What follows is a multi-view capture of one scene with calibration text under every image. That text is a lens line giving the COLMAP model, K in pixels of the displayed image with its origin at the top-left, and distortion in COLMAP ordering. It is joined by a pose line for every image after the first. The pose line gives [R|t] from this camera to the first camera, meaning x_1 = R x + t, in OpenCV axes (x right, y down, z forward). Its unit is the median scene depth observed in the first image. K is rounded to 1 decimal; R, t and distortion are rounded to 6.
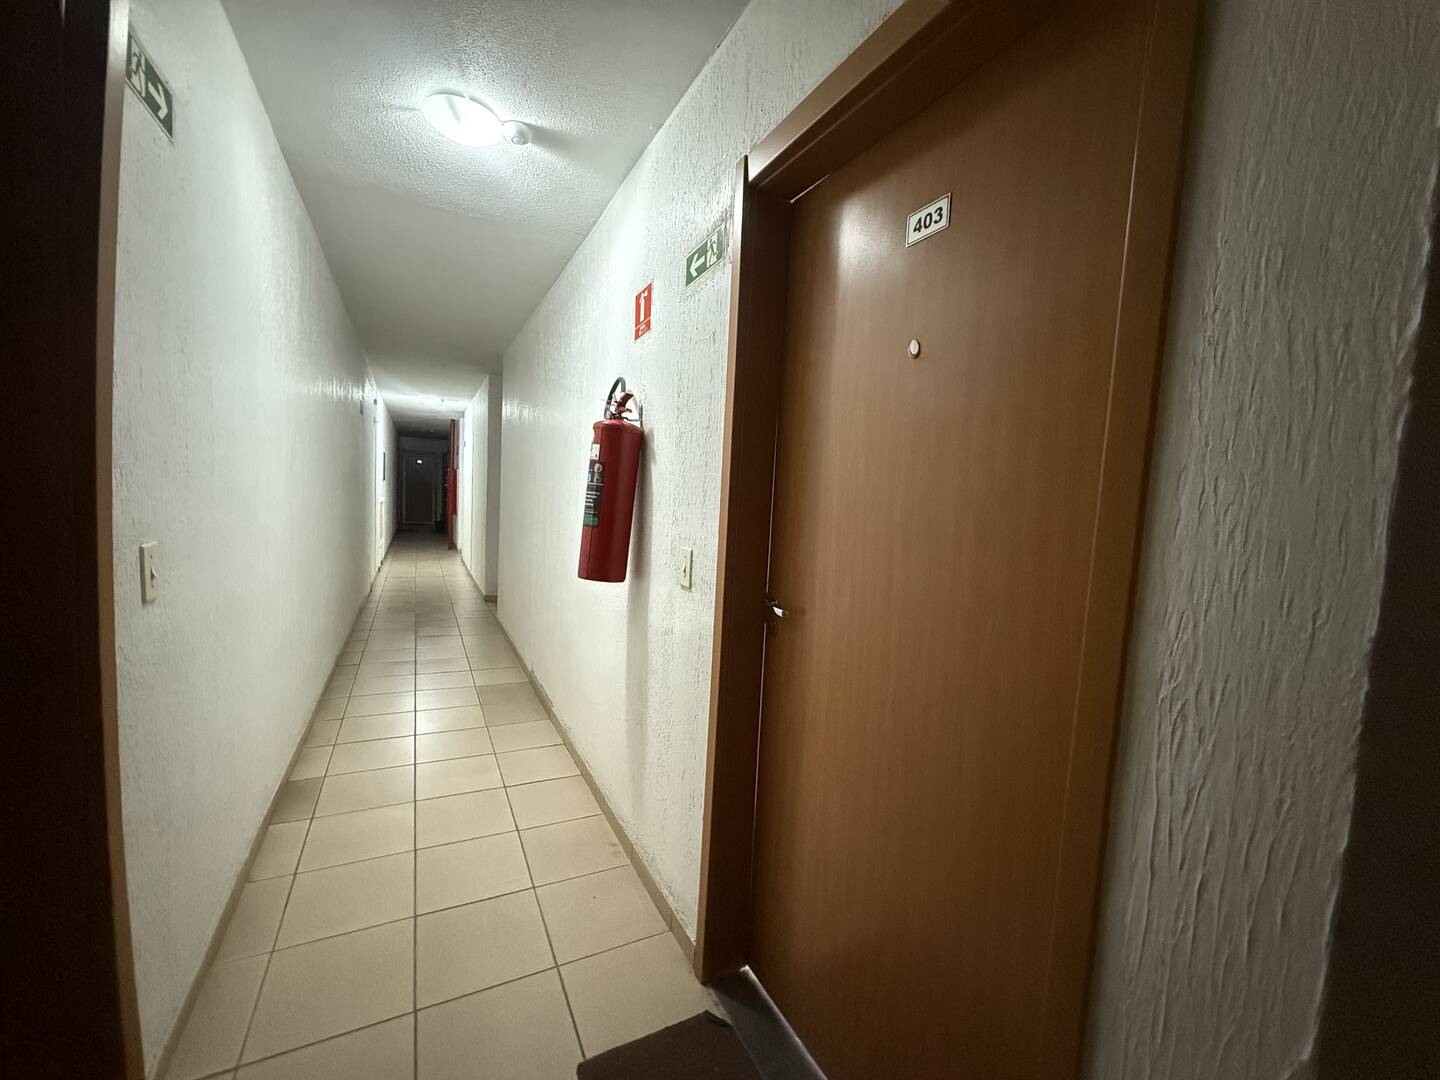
lens RADIAL K [[571.9, 0, 713.5], [0, 571.9, 540.7], [0, 0, 1]] dist [-0.000478, 0.000091]
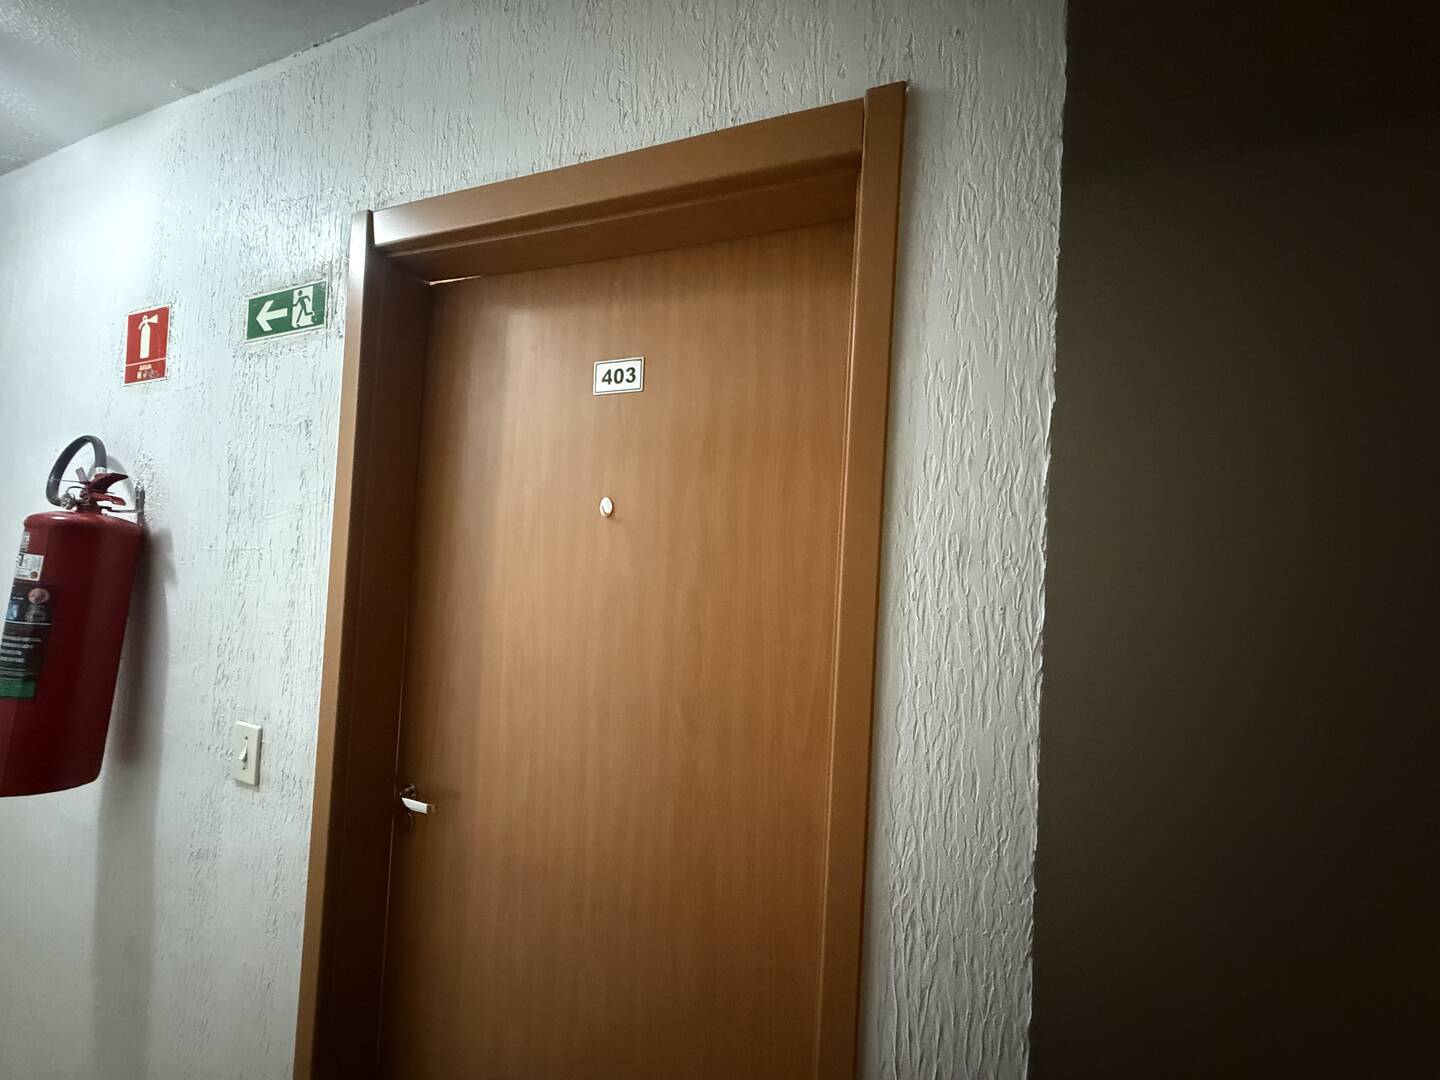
lens RADIAL K [[571.9, 0, 717.3], [0, 571.9, 543.6], [0, 0, 1]] dist [-0.000478, 0.000091]
pose [[0.750279, 0.005782, 0.661096, -0.095299], [0.038767, 0.997856, -0.052724, -0.169862], [-0.659984, 0.065187, 0.748447, 0.151276]]
